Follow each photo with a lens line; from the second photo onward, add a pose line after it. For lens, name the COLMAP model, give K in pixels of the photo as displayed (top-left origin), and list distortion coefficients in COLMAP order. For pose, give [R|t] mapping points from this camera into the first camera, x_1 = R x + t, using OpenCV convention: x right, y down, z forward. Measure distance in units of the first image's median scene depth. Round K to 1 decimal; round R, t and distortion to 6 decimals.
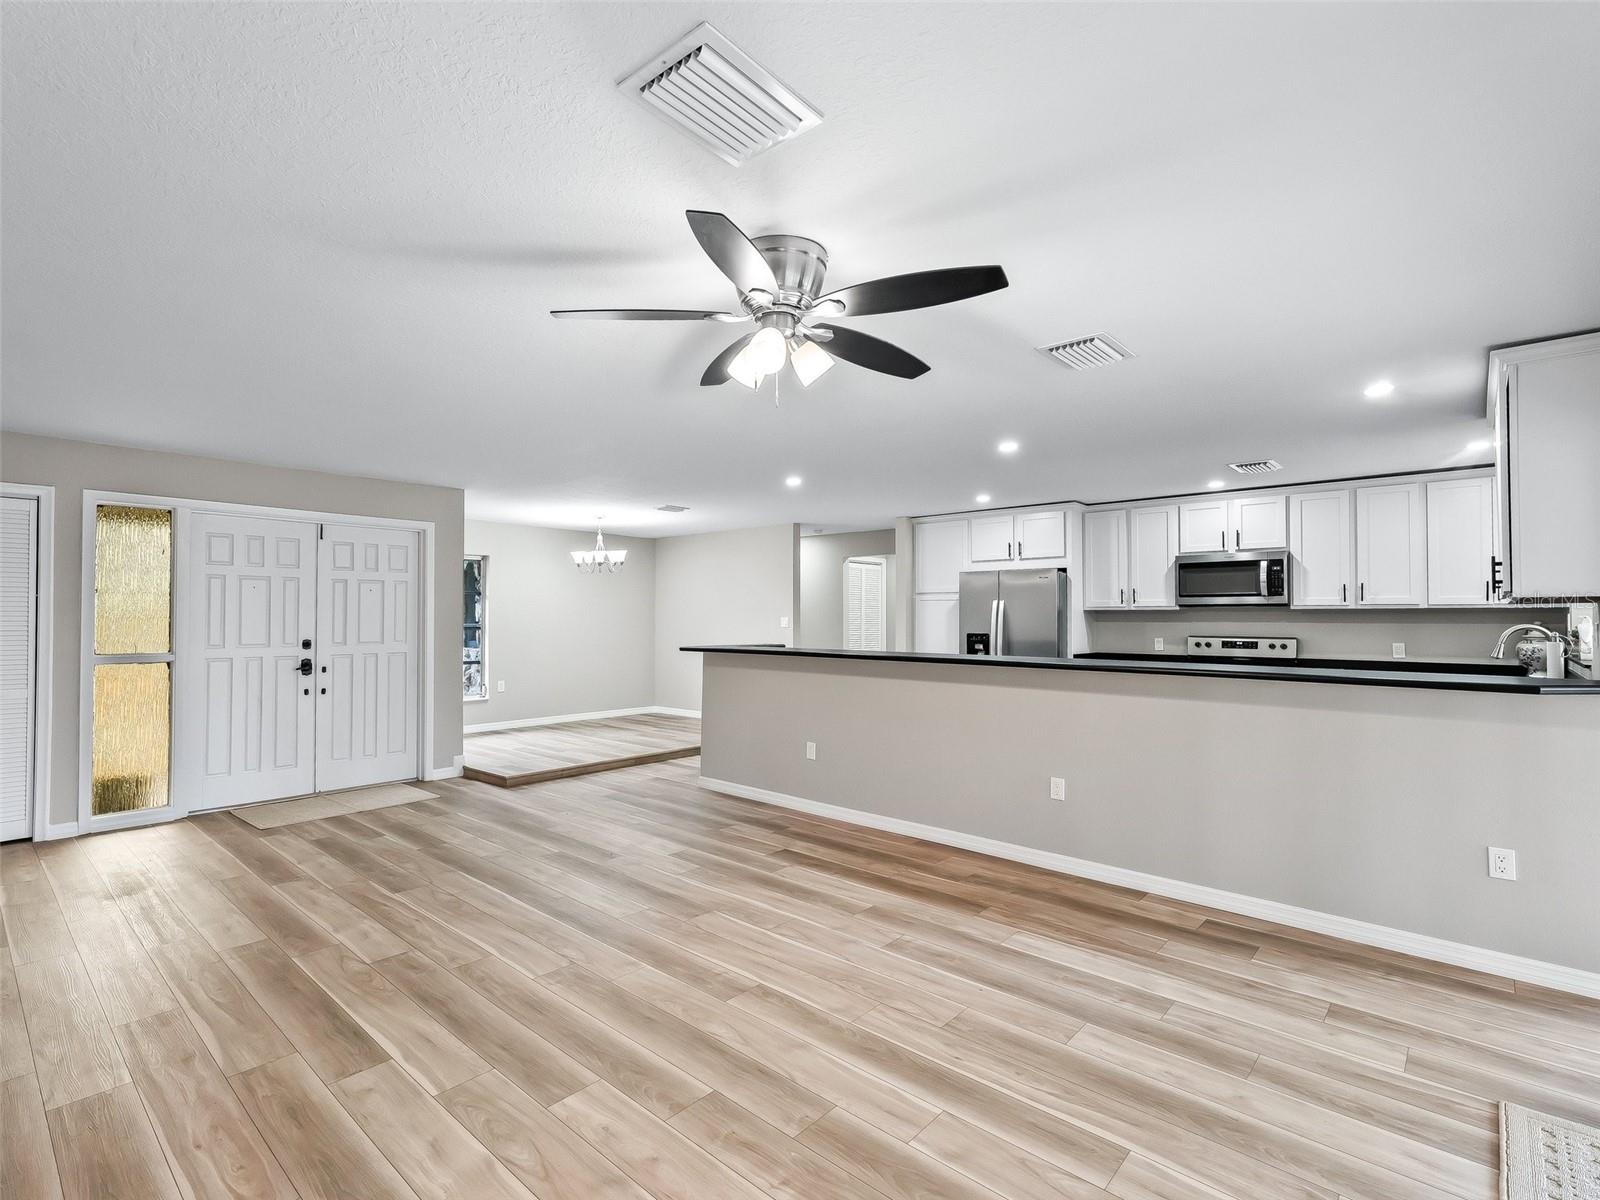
lens RADIAL K [[739.1, 0, 761.5], [0, 739.1, 594.0], [0, 0, 1]] dist [0.014977, -0.004227]
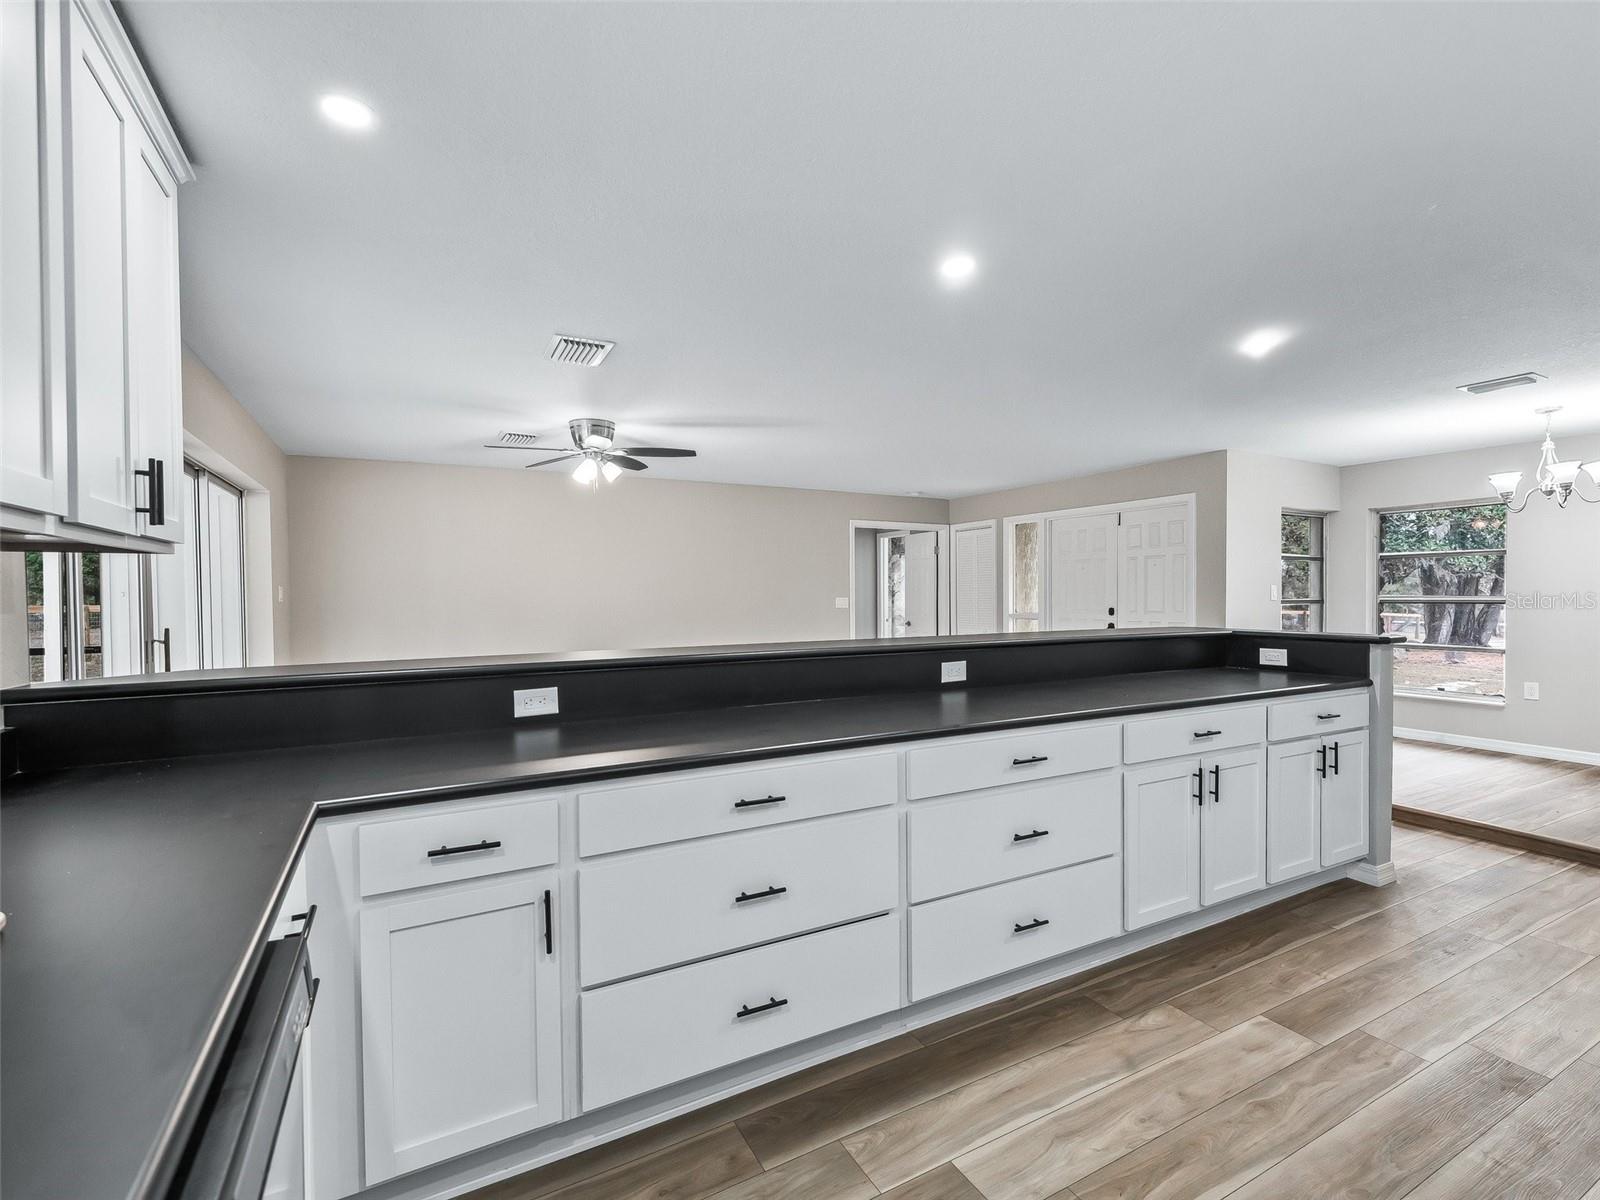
lens RADIAL K [[739.1, 0, 795.4], [0, 739.1, 612.8], [0, 0, 1]] dist [0.014977, -0.004227]
pose [[-0.320498, 0.025733, -0.946899, 0.934278], [0.035697, 0.999249, 0.015074, 0.041866], [0.946576, -0.028970, -0.321176, 1.143744]]
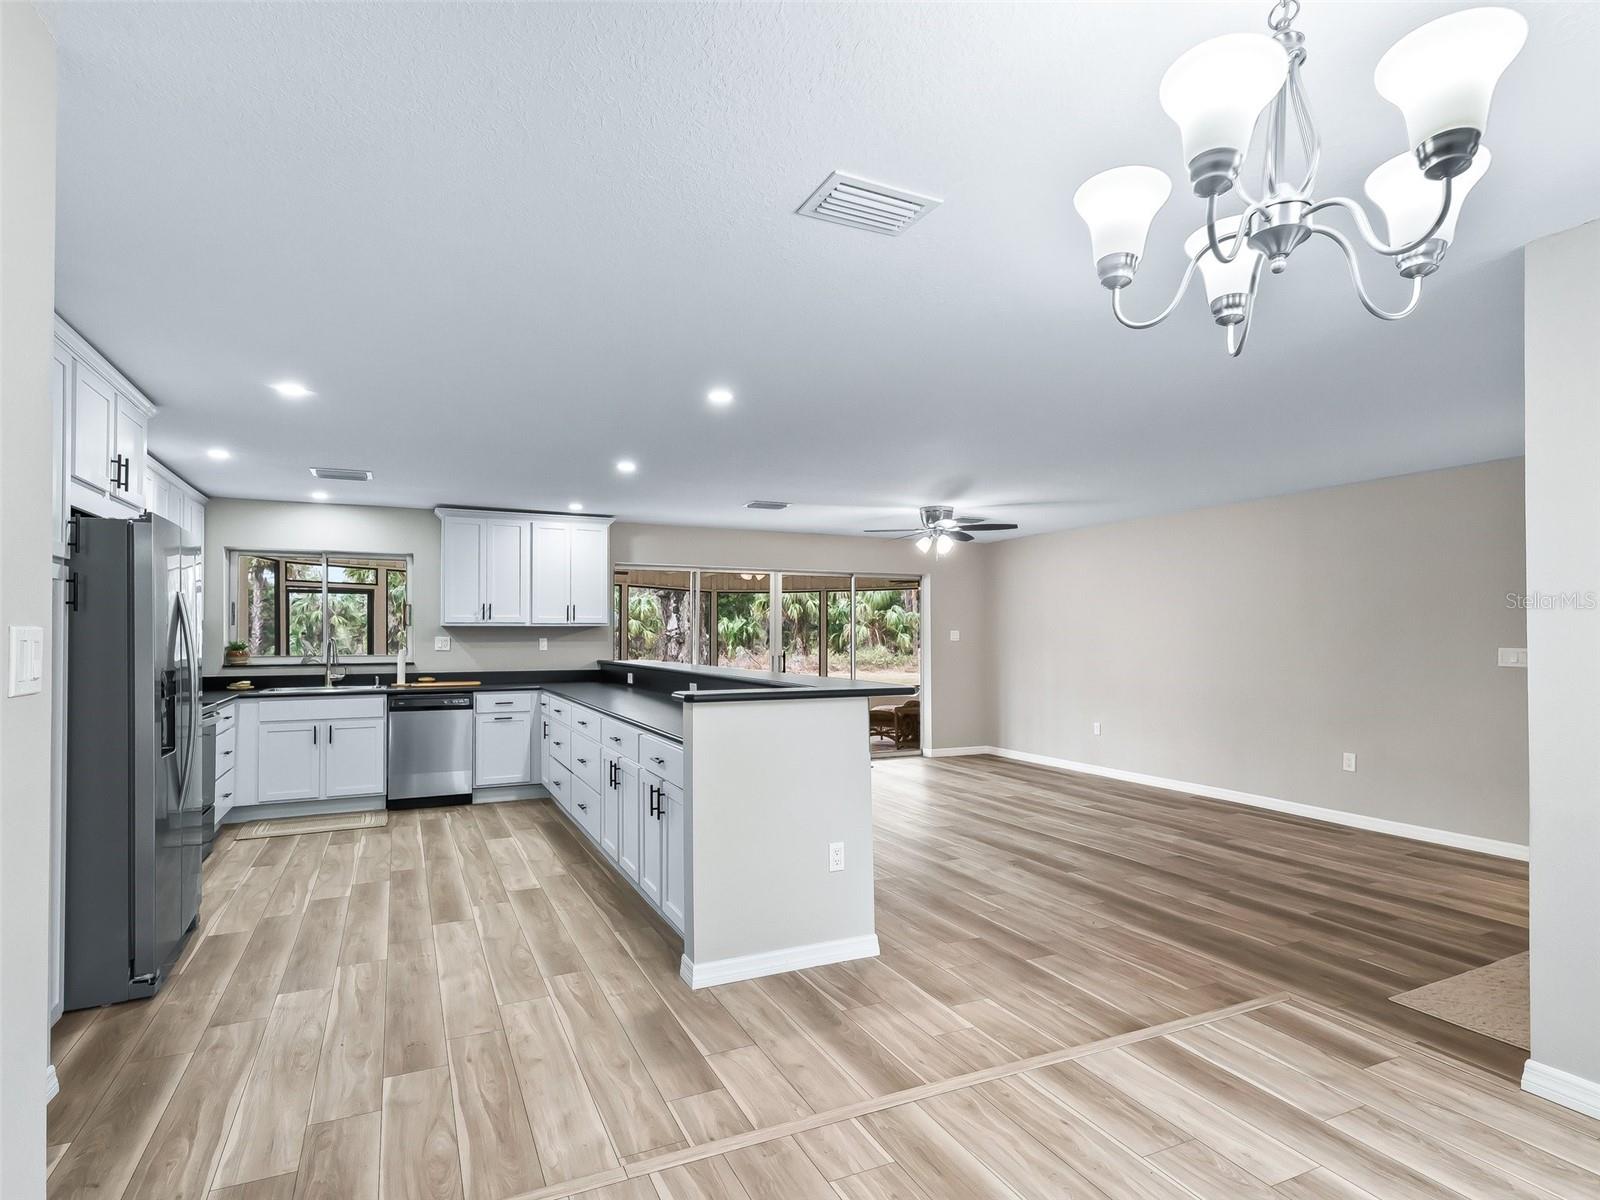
lens RADIAL K [[842.7, 0, 789.3], [0, 842.7, 627.9], [0, 0, 1]] dist [0.016686, -0.006100]
pose [[-0.923568, -0.000771, 0.383435, -0.349951], [-0.018839, 0.998882, -0.043367, 0.071028], [-0.382972, -0.047276, -0.922549, 2.134912]]
